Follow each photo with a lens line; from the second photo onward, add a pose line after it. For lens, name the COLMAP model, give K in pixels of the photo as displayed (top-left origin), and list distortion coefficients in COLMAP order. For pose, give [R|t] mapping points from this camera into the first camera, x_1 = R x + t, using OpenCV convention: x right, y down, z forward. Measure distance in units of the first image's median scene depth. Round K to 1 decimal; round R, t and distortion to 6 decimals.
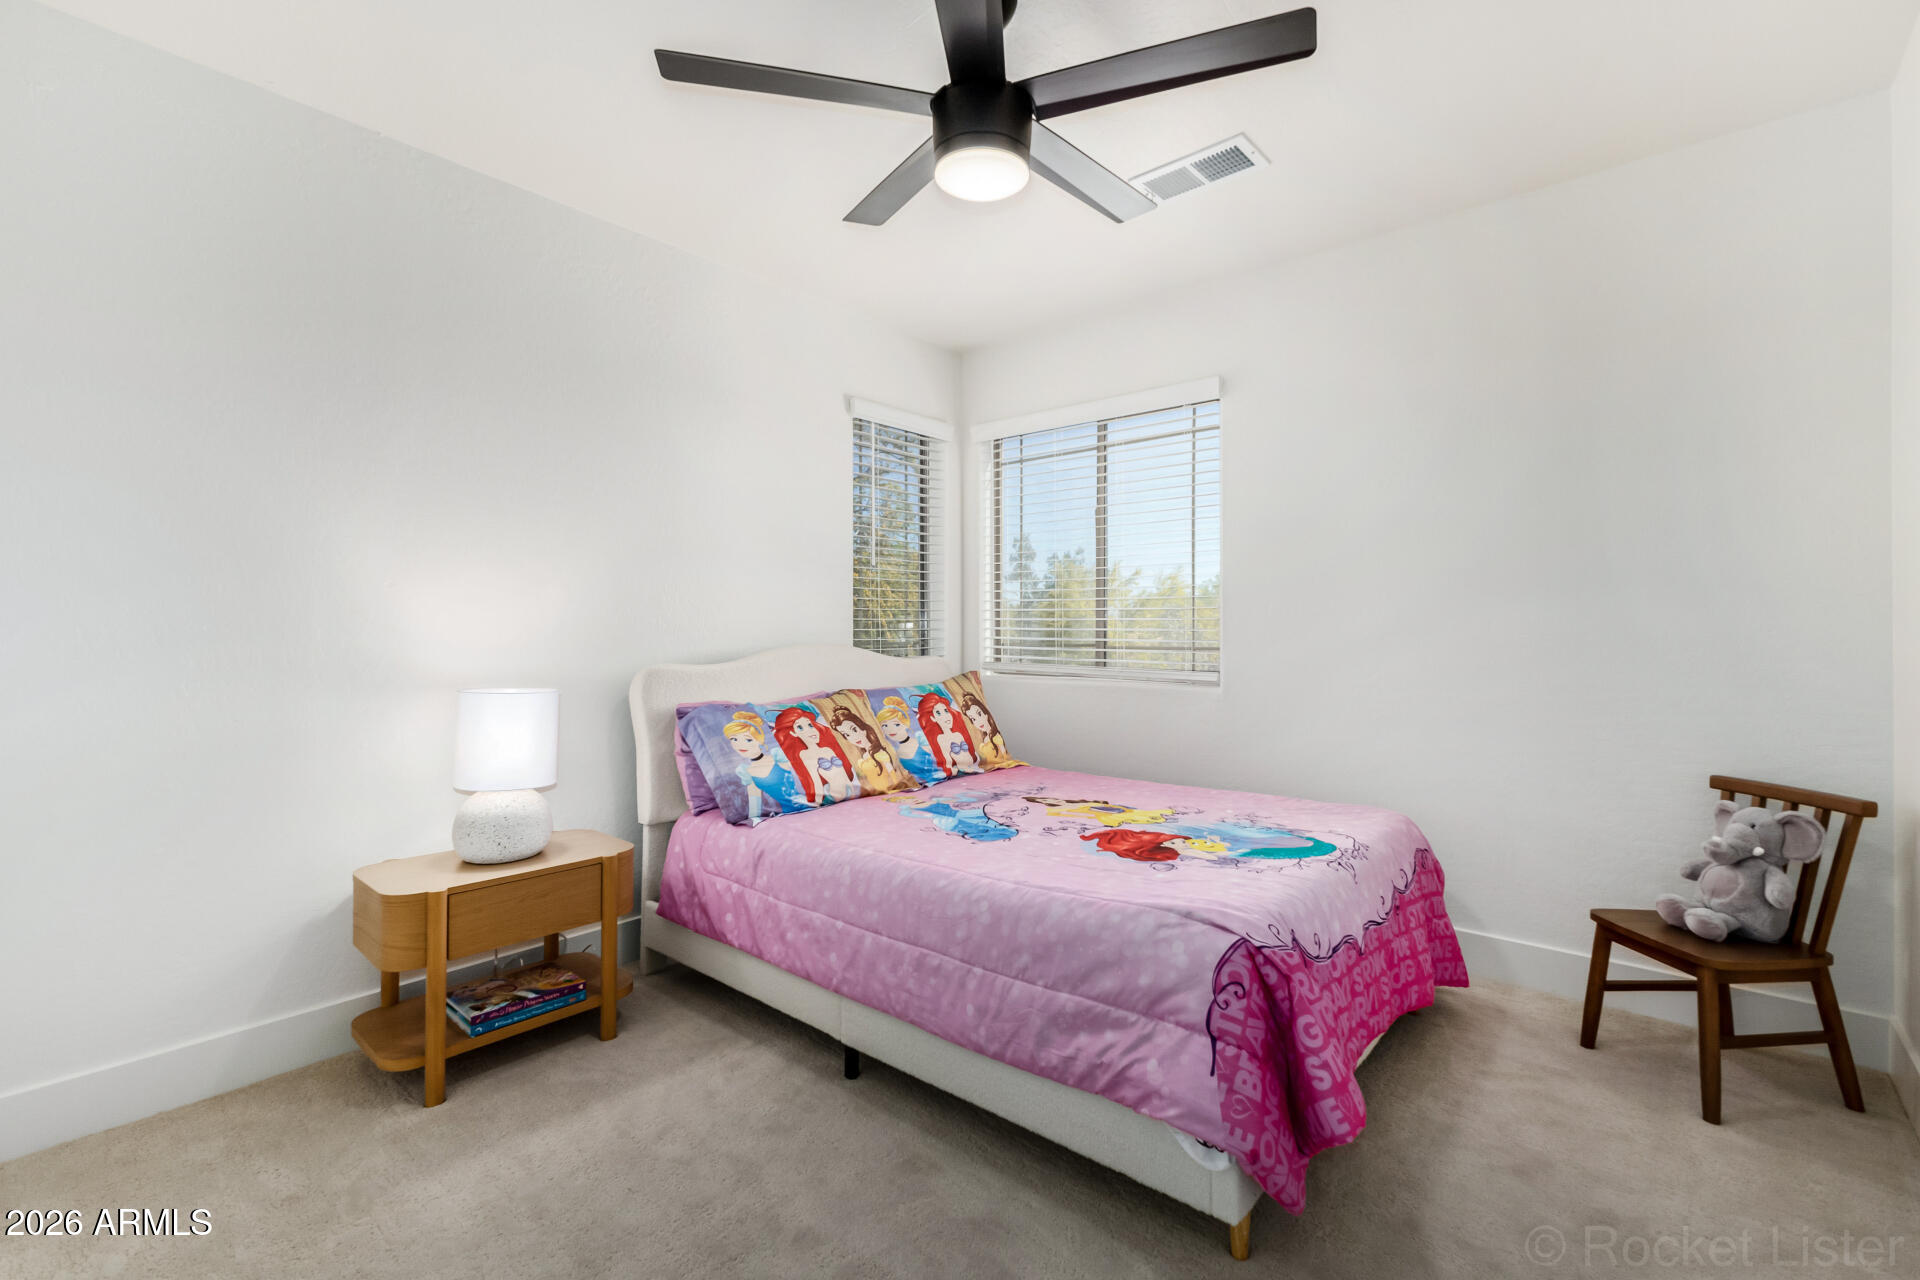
lens RADIAL K [[845.1, 0, 952.4], [0, 845.1, 632.5], [0, 0, 1]] dist [0.014272, -0.003373]
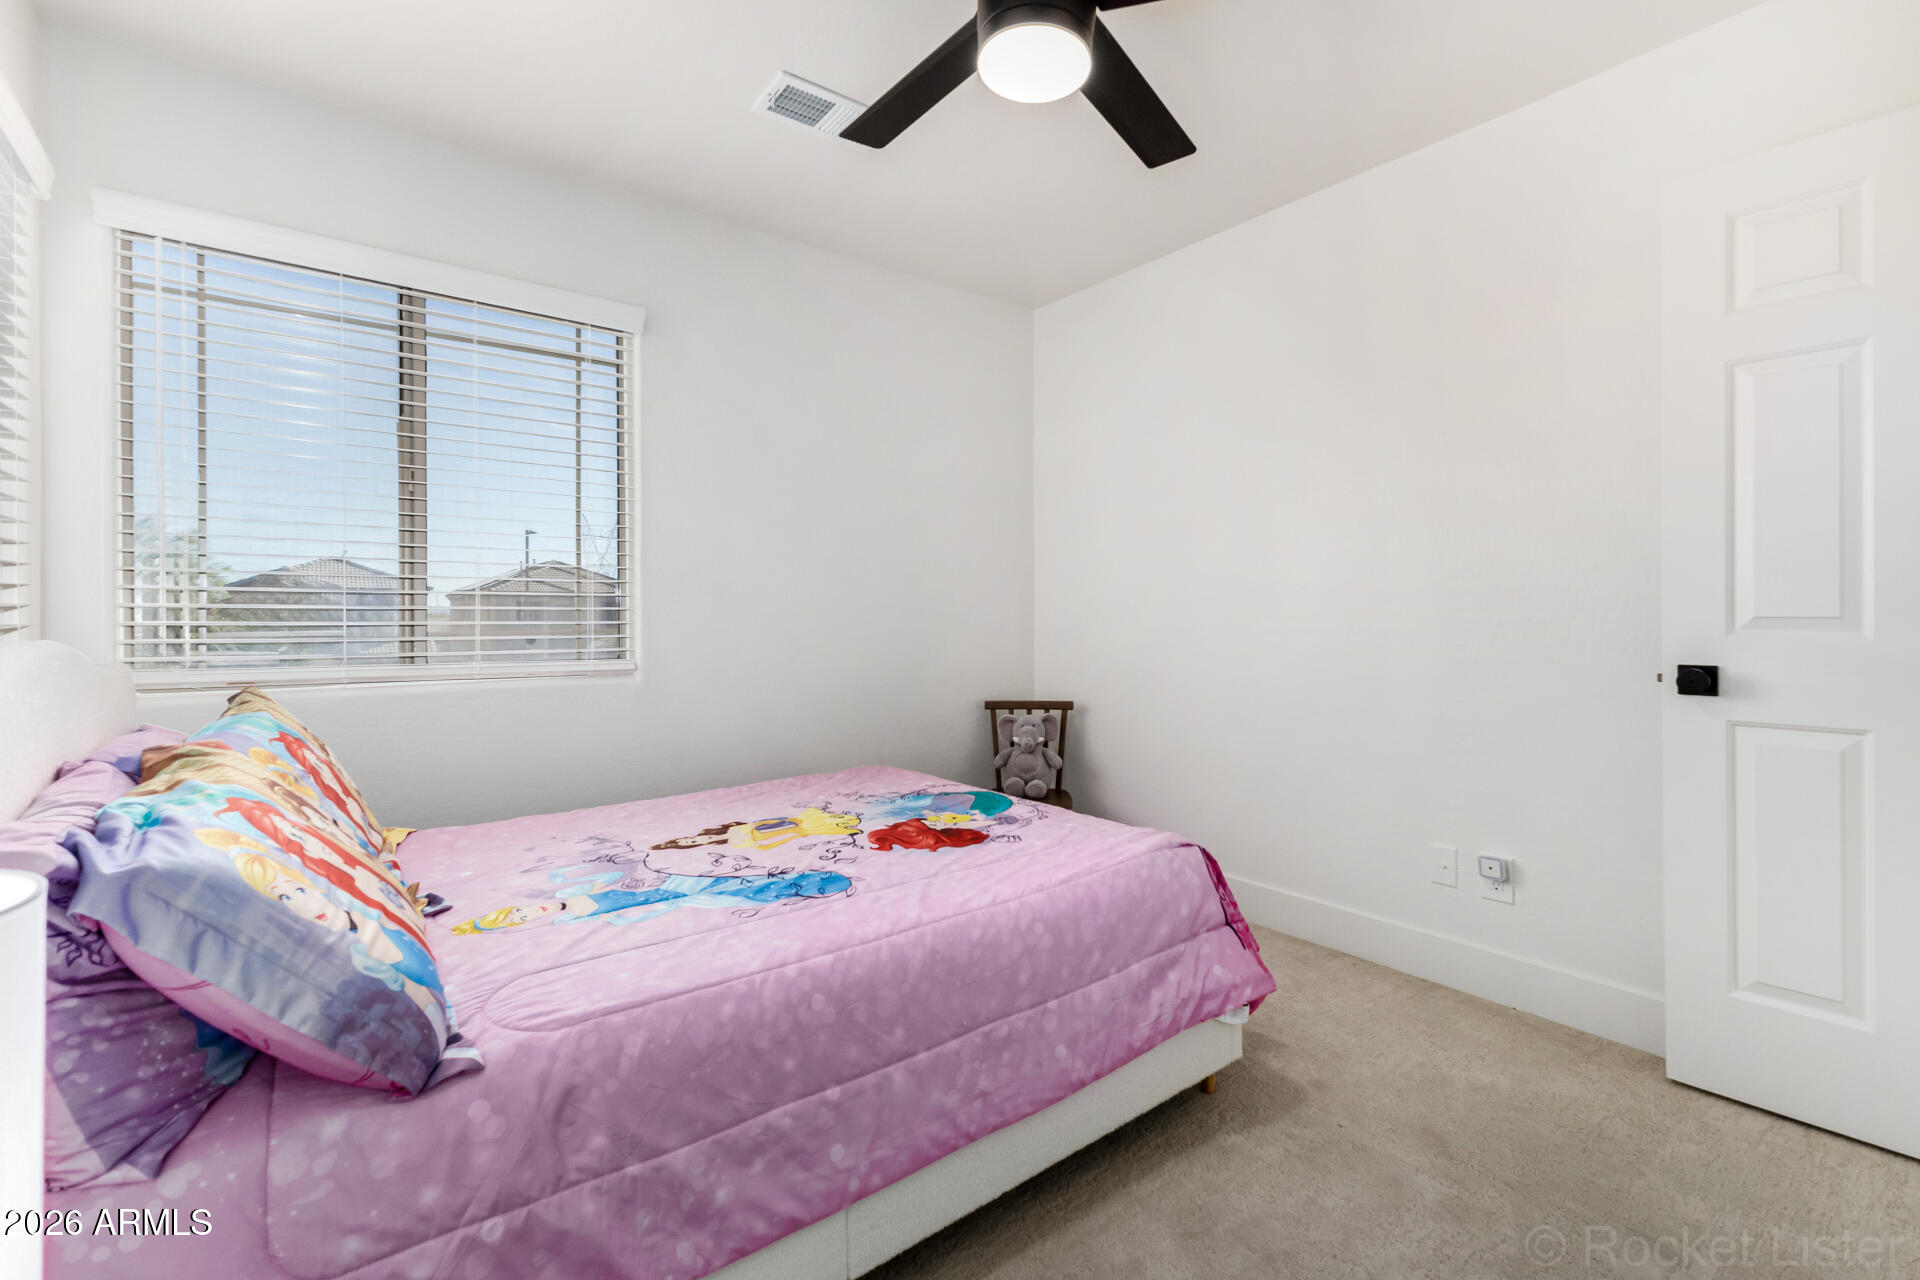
lens RADIAL K [[845.1, 0, 963.2], [0, 845.1, 627.1], [0, 0, 1]] dist [0.014272, -0.003373]
pose [[0.184781, -0.015908, 0.982651, -0.779034], [0.003140, 0.999873, 0.015597, 0.006254], [-0.982775, 0.000203, 0.184808, 0.887122]]
